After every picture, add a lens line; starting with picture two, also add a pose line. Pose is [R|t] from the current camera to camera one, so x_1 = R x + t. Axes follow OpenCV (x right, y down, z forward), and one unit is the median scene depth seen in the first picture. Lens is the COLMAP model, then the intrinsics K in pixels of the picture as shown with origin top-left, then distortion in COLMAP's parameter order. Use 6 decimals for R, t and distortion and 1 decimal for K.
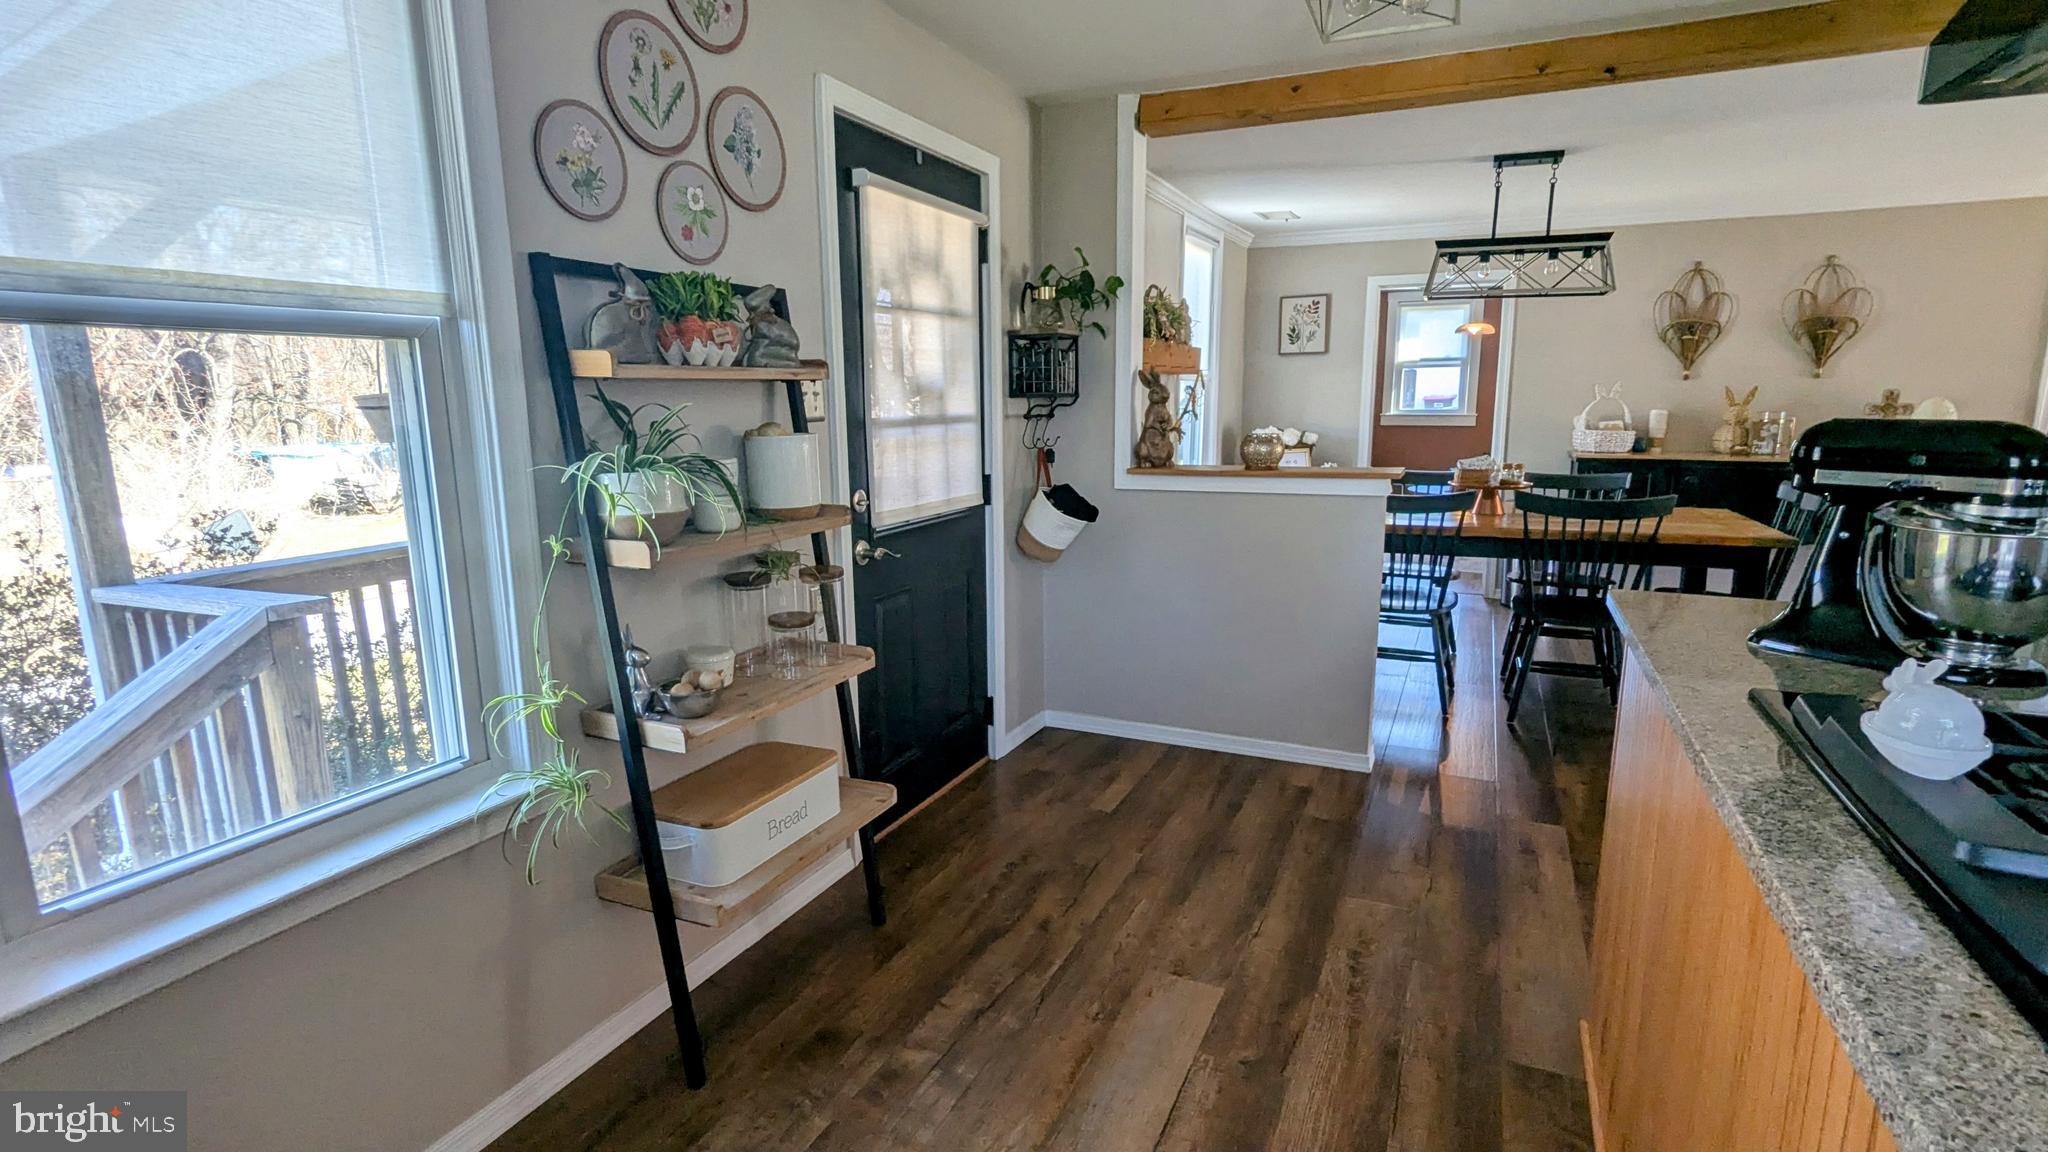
lens RADIAL K [[978.9, 0, 1024.0], [0, 978.9, 576.0], [0, 0, 1]] dist [-0.003674, -0.000800]
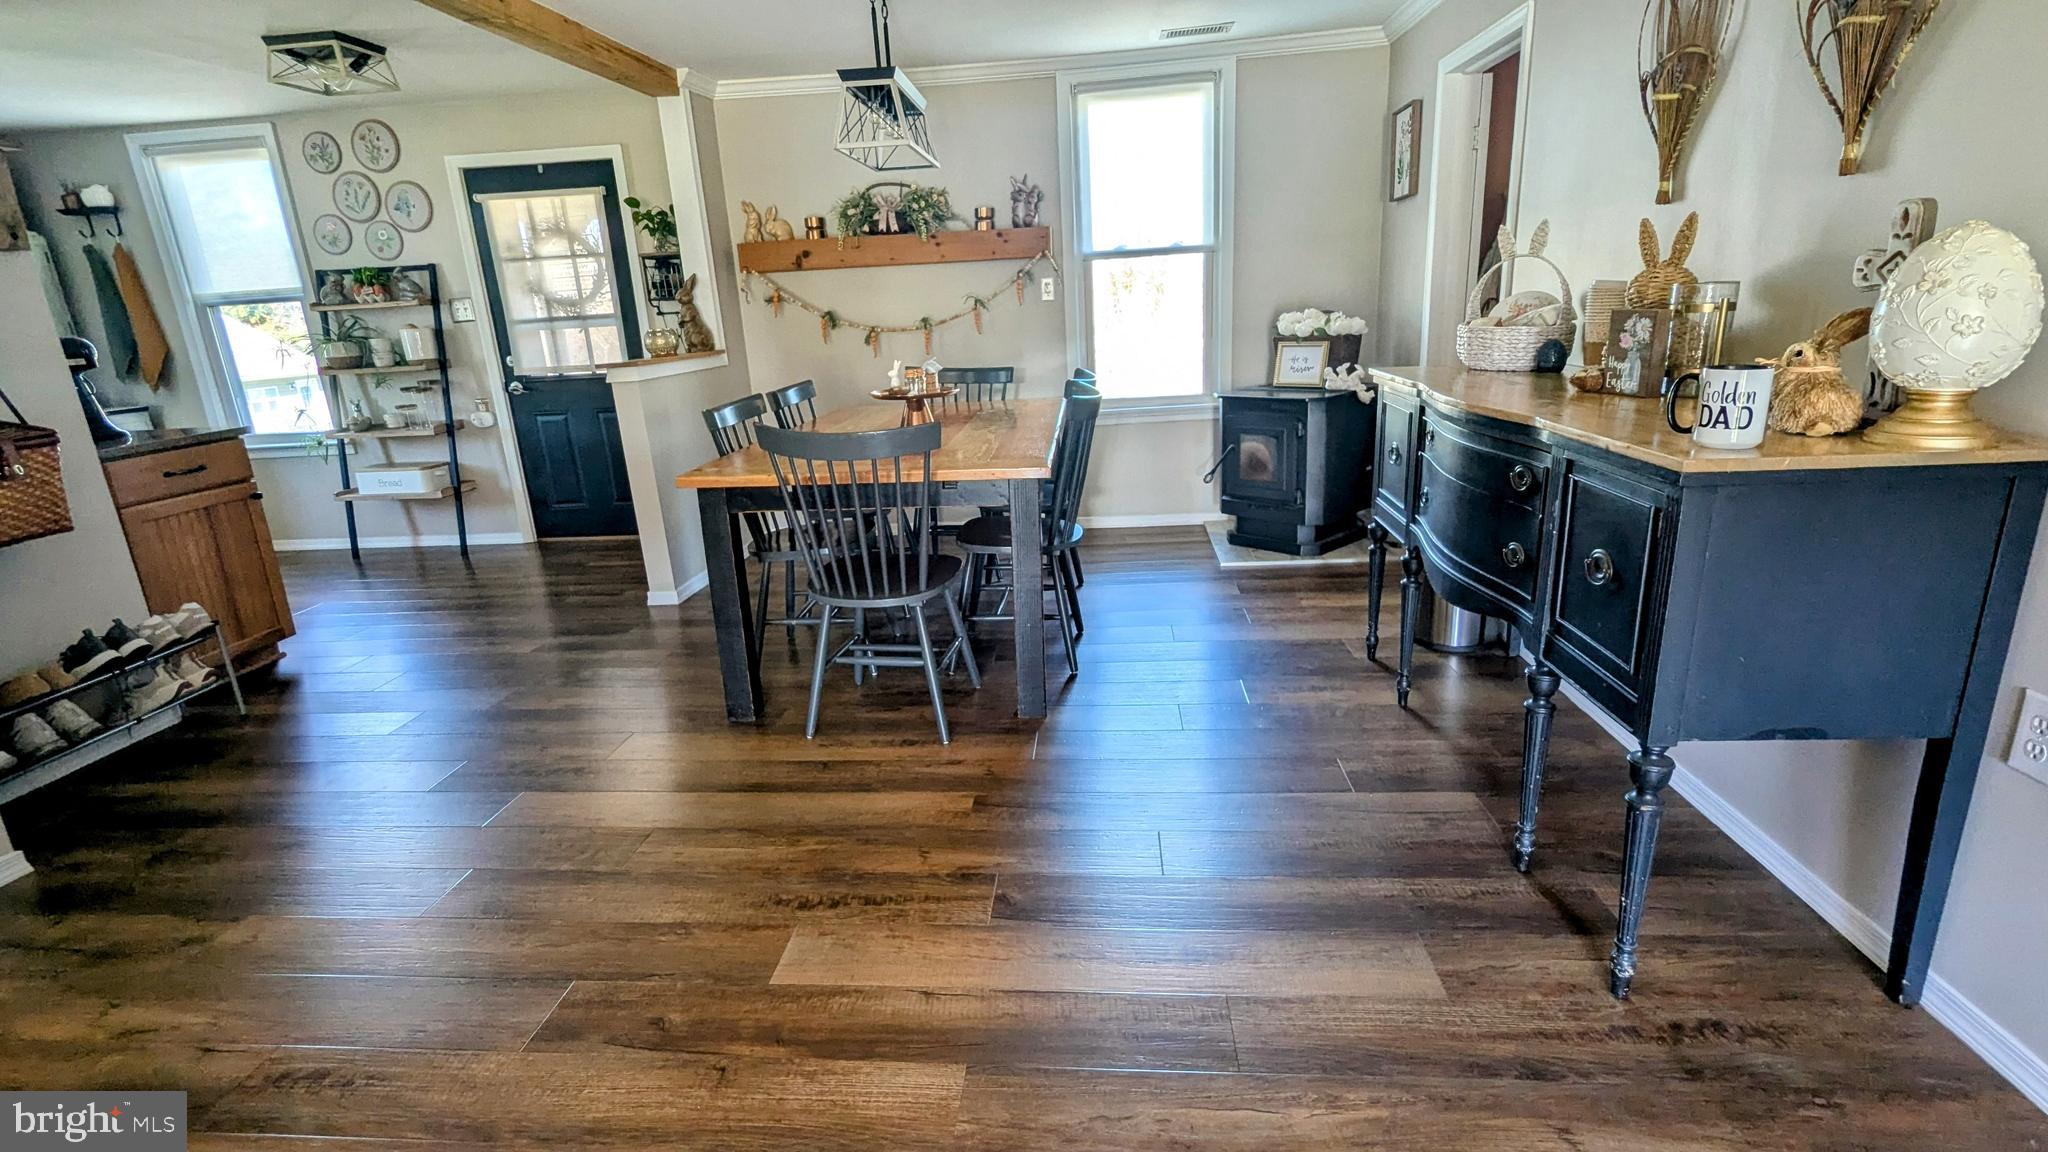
lens RADIAL K [[976.6, 0, 1024.0], [0, 976.6, 576.0], [0, 0, 1]] dist [-0.000111, 0.000292]
pose [[0.339243, 0.249659, -0.906965, 1.626314], [-0.122056, 0.967671, 0.220716, -0.169443], [0.932747, 0.035824, 0.358748, 0.982882]]
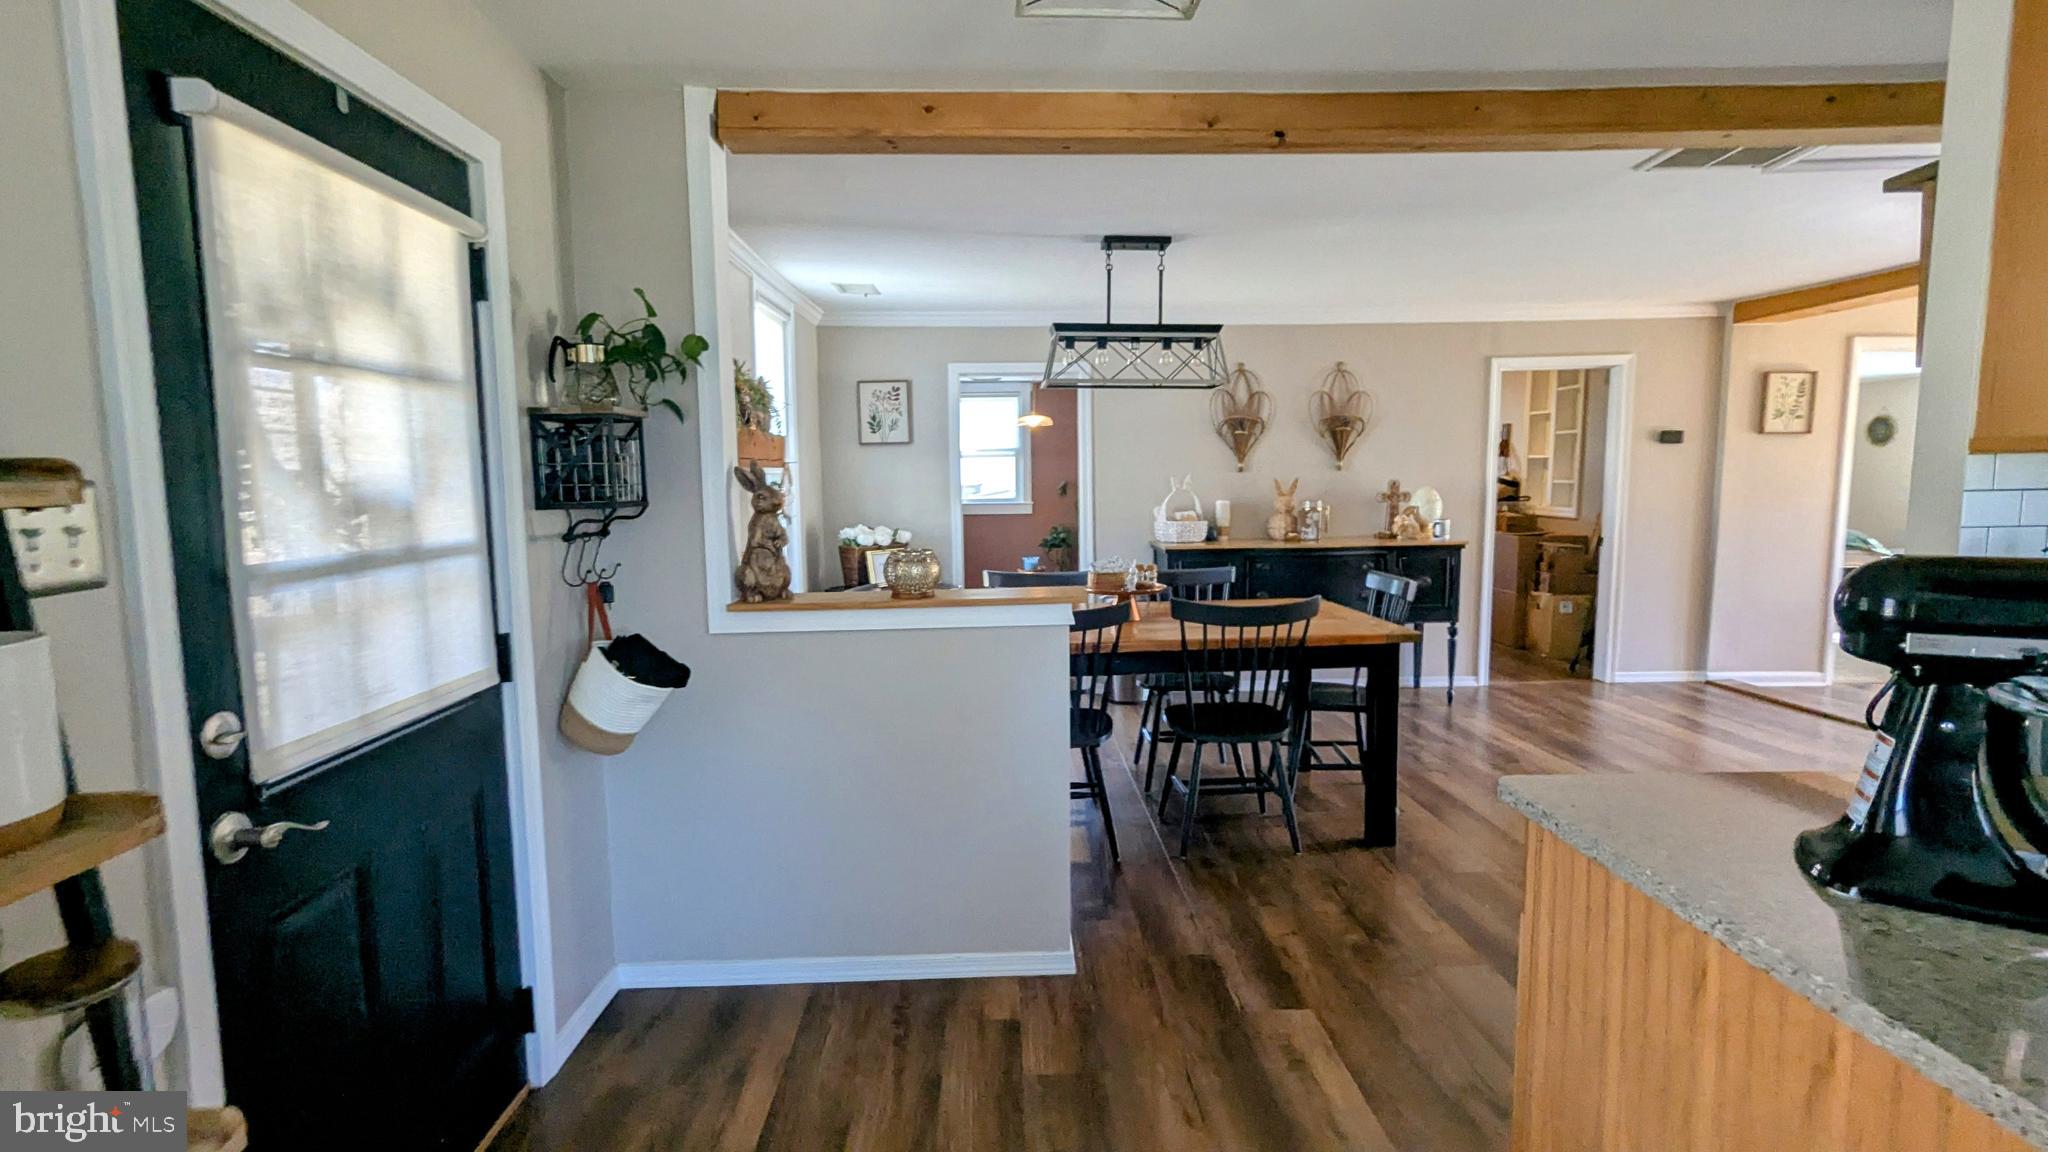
lens RADIAL K [[976.6, 0, 1024.0], [0, 976.6, 576.0], [0, 0, 1]] dist [-0.000111, 0.000292]
pose [[0.894940, -0.049391, 0.443445, -0.014277], [0.087226, 0.994045, -0.065318, -0.067399], [-0.437578, 0.097135, 0.893918, 0.282825]]
